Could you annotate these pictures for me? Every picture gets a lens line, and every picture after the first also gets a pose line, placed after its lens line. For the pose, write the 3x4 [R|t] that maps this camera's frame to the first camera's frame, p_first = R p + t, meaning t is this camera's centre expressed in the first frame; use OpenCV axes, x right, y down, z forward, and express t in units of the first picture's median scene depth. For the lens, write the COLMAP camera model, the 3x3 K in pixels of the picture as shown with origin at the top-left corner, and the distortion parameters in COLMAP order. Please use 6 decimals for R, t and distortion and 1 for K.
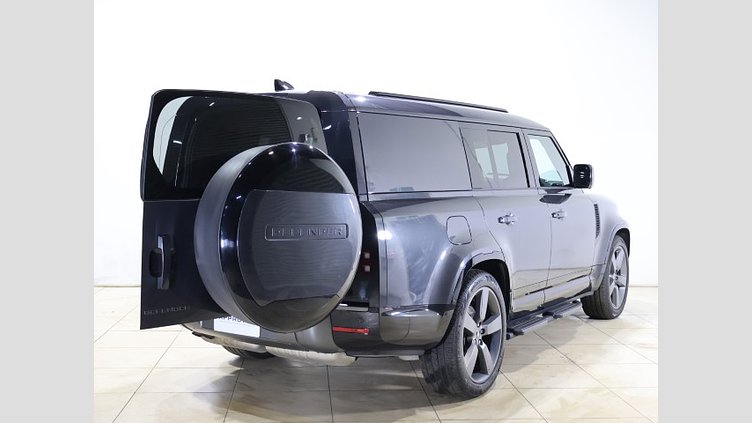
lens RADIAL K [[931.2, 0, 376.0], [0, 931.2, 211.5], [0, 0, 1]] dist [-0.004233, -0.000030]
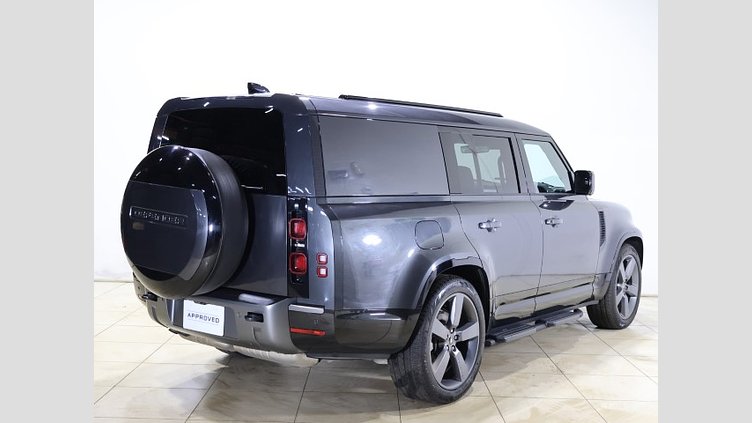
lens RADIAL K [[931.2, 0, 376.0], [0, 931.2, 211.5], [0, 0, 1]] dist [-0.004233, -0.000030]
pose [[0.995115, 0.019751, -0.096727, 0.116144], [-0.019900, 0.999802, -0.000573, -0.003022], [0.096697, 0.002495, 0.995311, 0.003904]]
